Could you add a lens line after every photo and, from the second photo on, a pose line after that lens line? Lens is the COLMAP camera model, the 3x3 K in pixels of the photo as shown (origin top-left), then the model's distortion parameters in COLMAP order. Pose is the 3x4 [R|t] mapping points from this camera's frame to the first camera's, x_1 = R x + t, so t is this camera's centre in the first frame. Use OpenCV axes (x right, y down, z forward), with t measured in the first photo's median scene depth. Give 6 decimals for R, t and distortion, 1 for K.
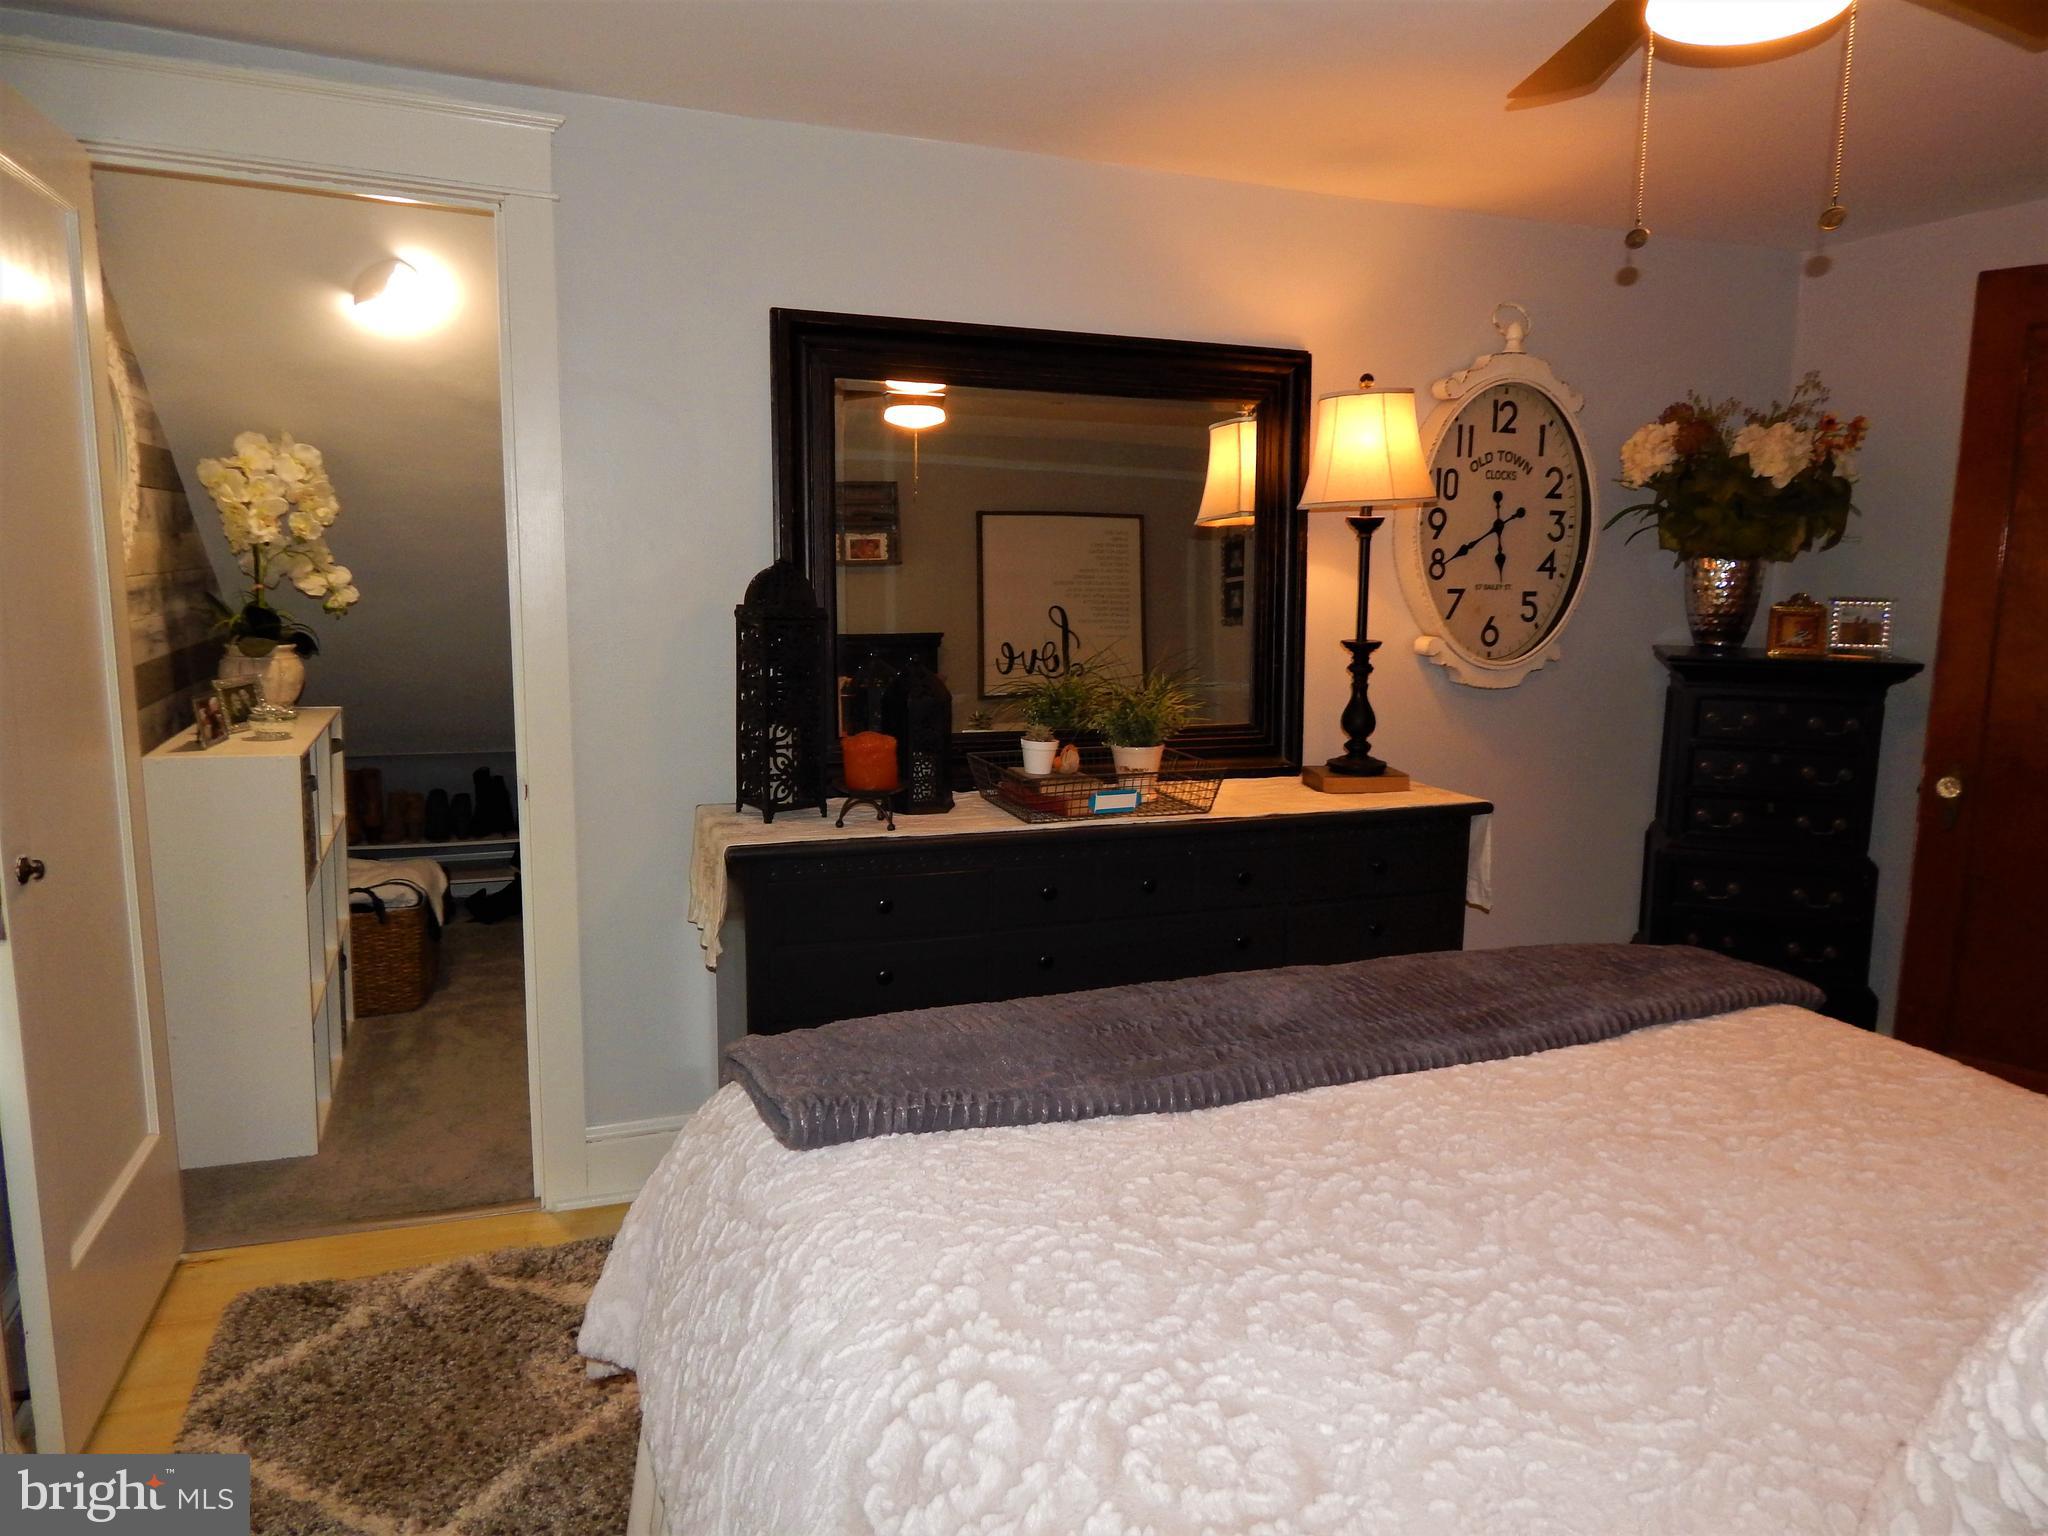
lens RADIAL K [[1342.5, 0, 1024.0], [0, 1342.5, 768.0], [0, 0, 1]] dist [-0.003225, -0.006805]
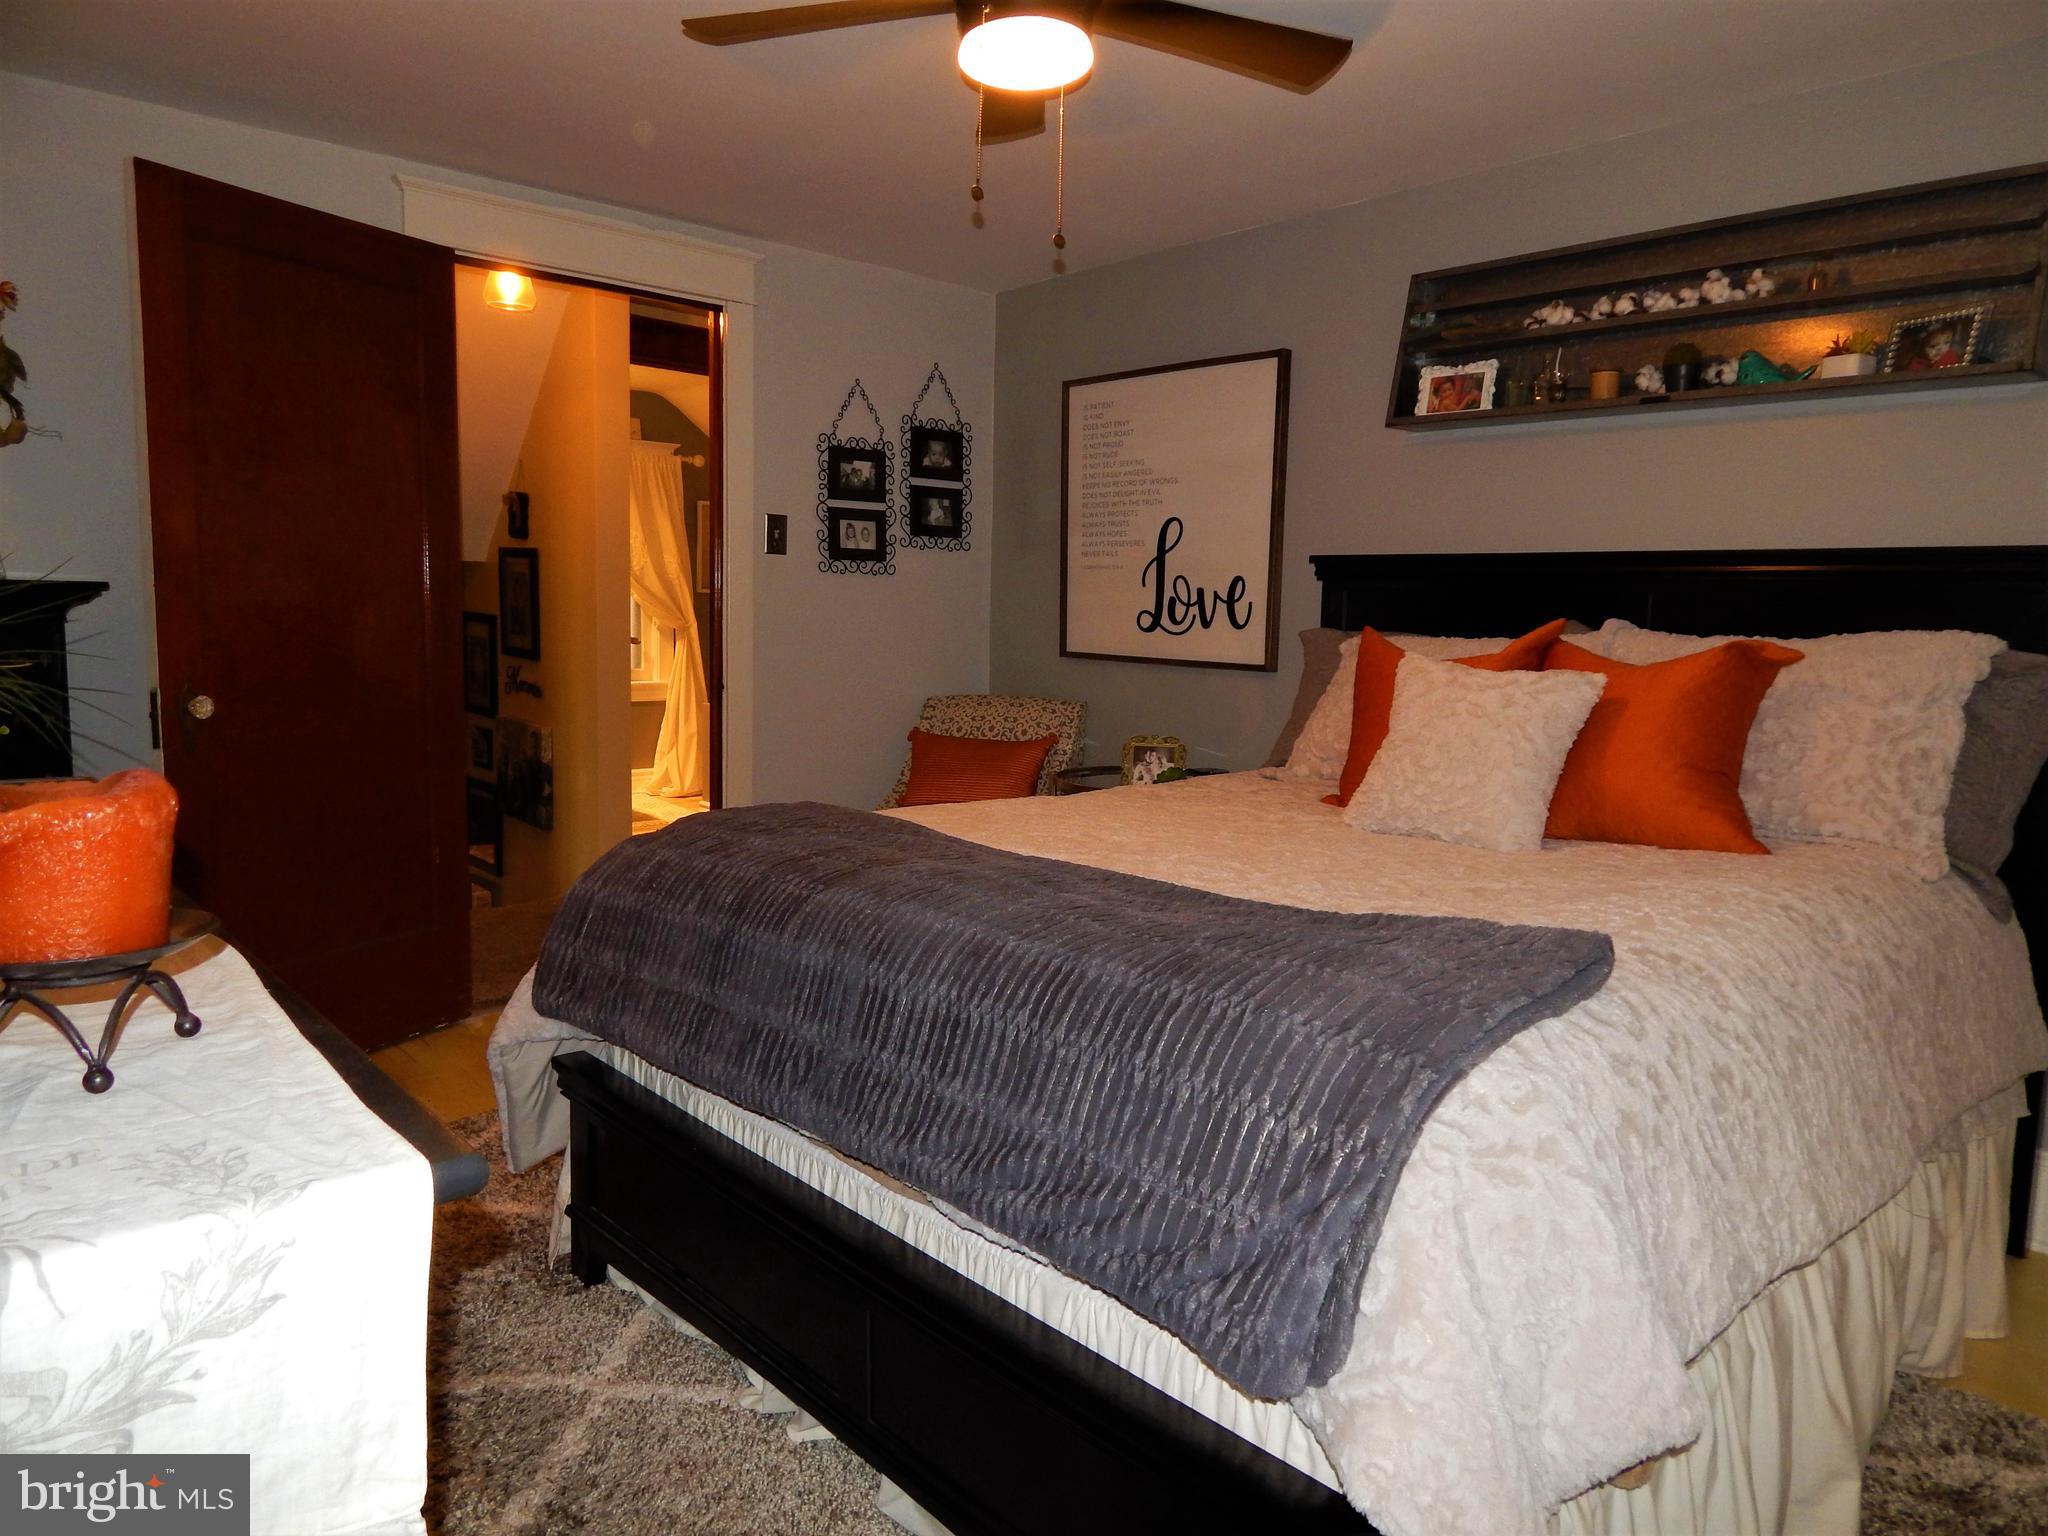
lens RADIAL K [[1342.5, 0, 1024.0], [0, 1342.5, 768.0], [0, 0, 1]] dist [-0.003225, -0.006805]
pose [[-0.351026, -0.134755, 0.926619, -0.392740], [0.119294, 0.975091, 0.186995, -0.049238], [-0.928736, 0.176180, -0.326207, 0.729869]]
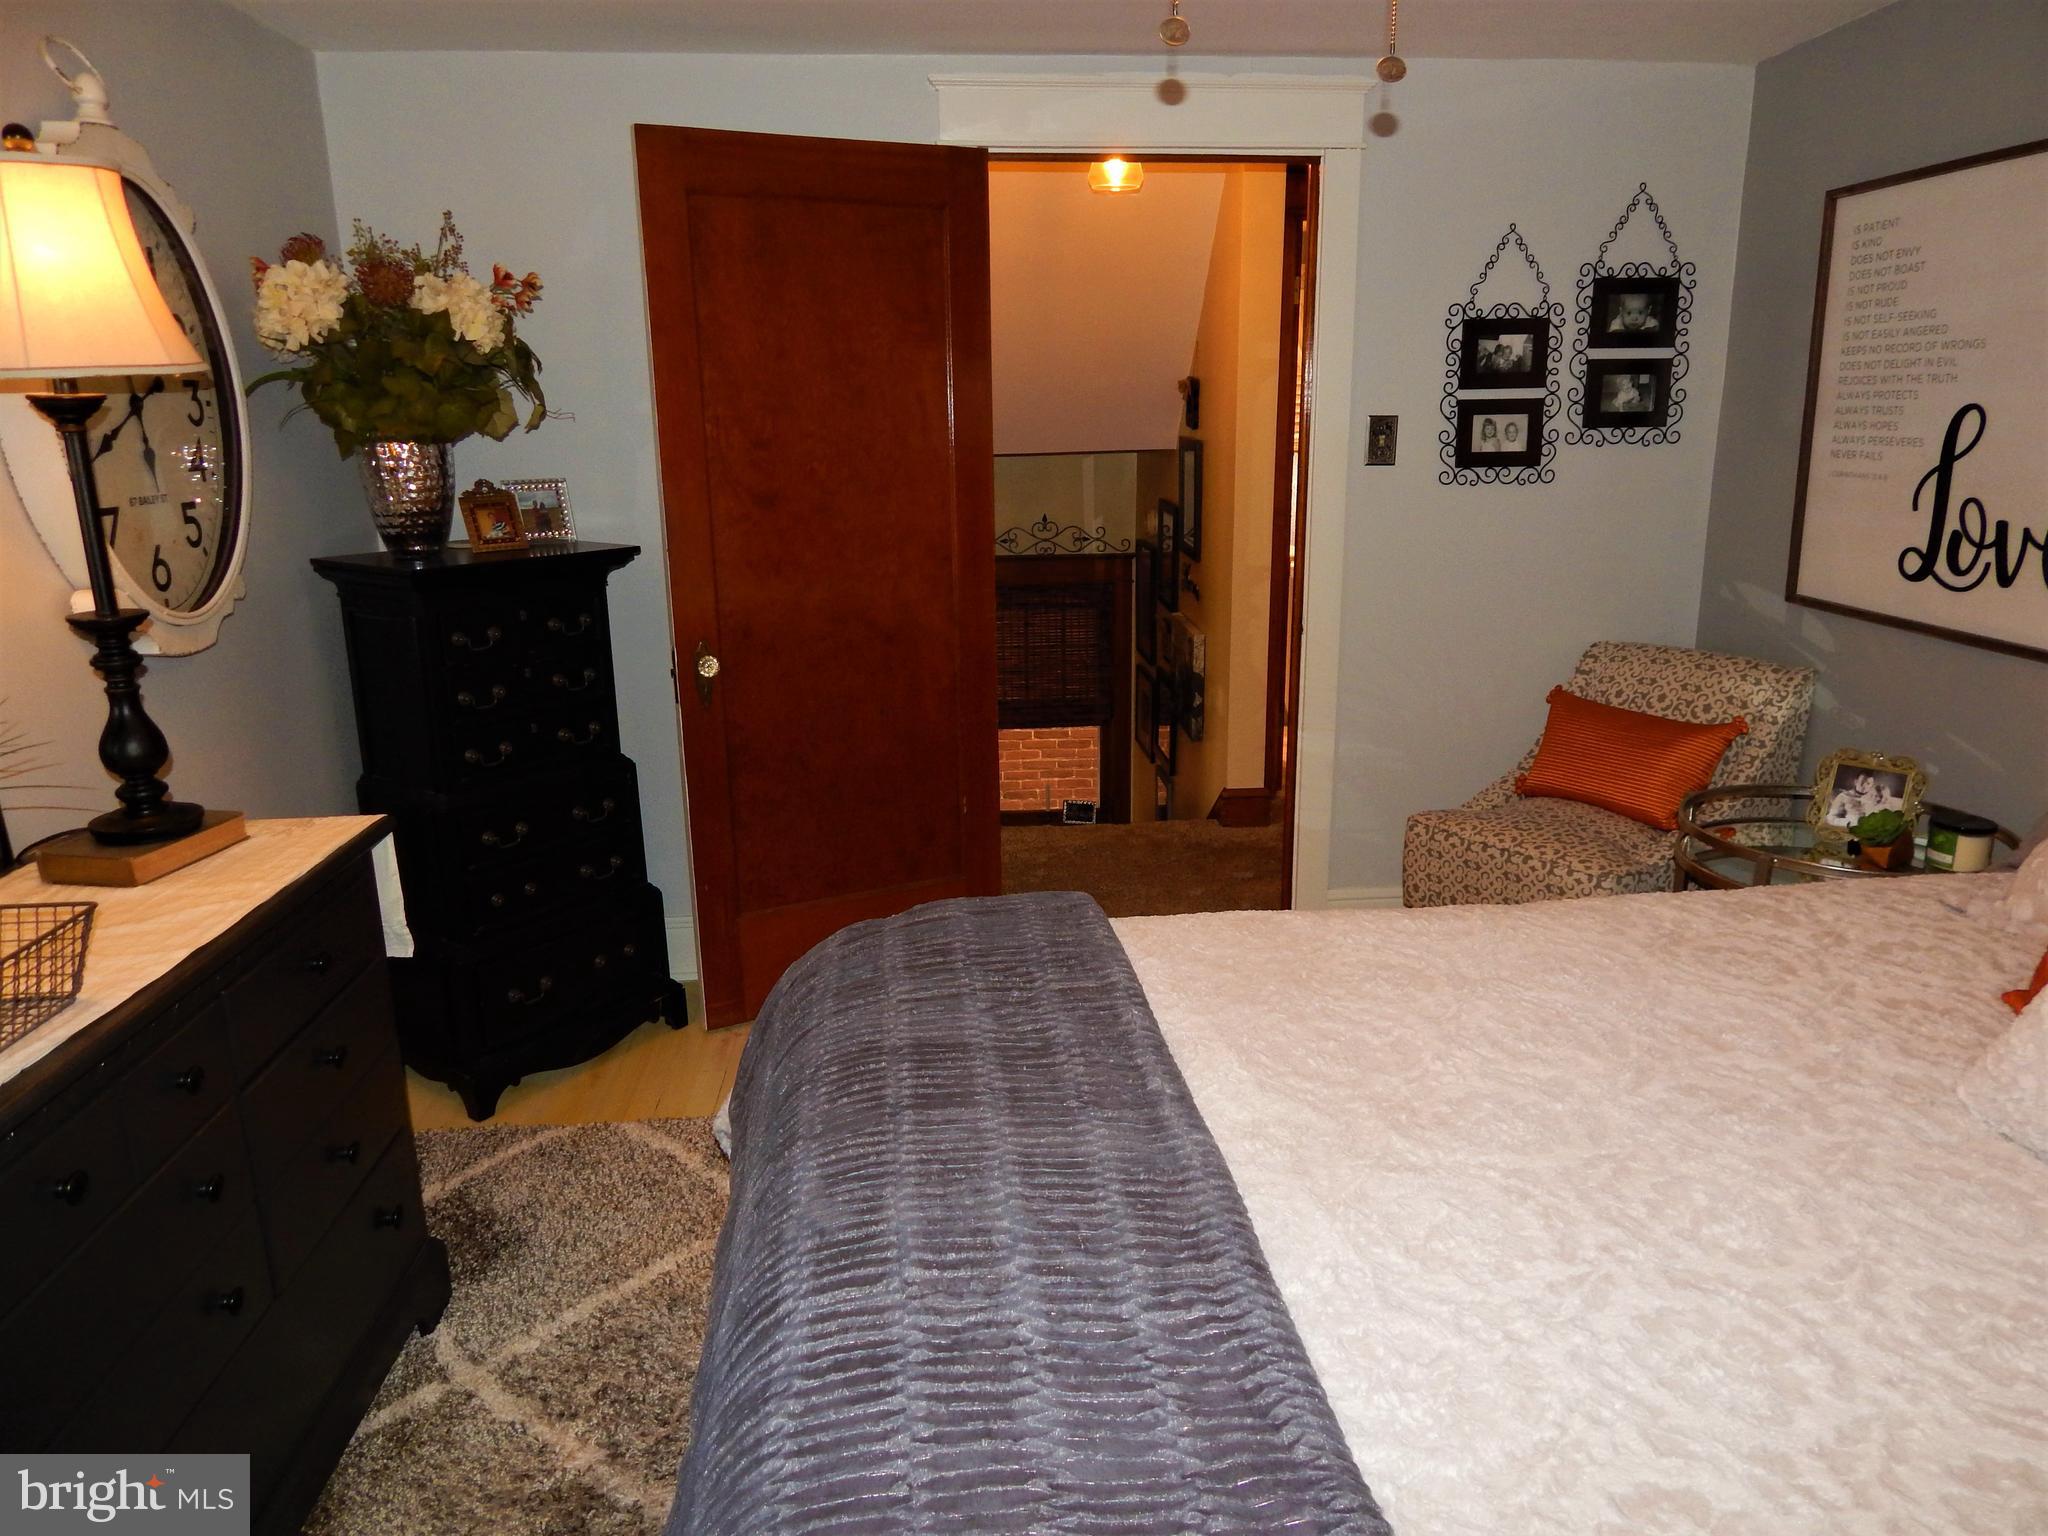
lens RADIAL K [[1342.5, 0, 1024.0], [0, 1342.5, 768.0], [0, 0, 1]] dist [-0.003225, -0.006805]
pose [[0.282015, -0.262071, 0.922923, -0.179963], [0.168807, 0.960516, 0.221164, -0.089402], [-0.944443, 0.093424, 0.315119, 0.442174]]
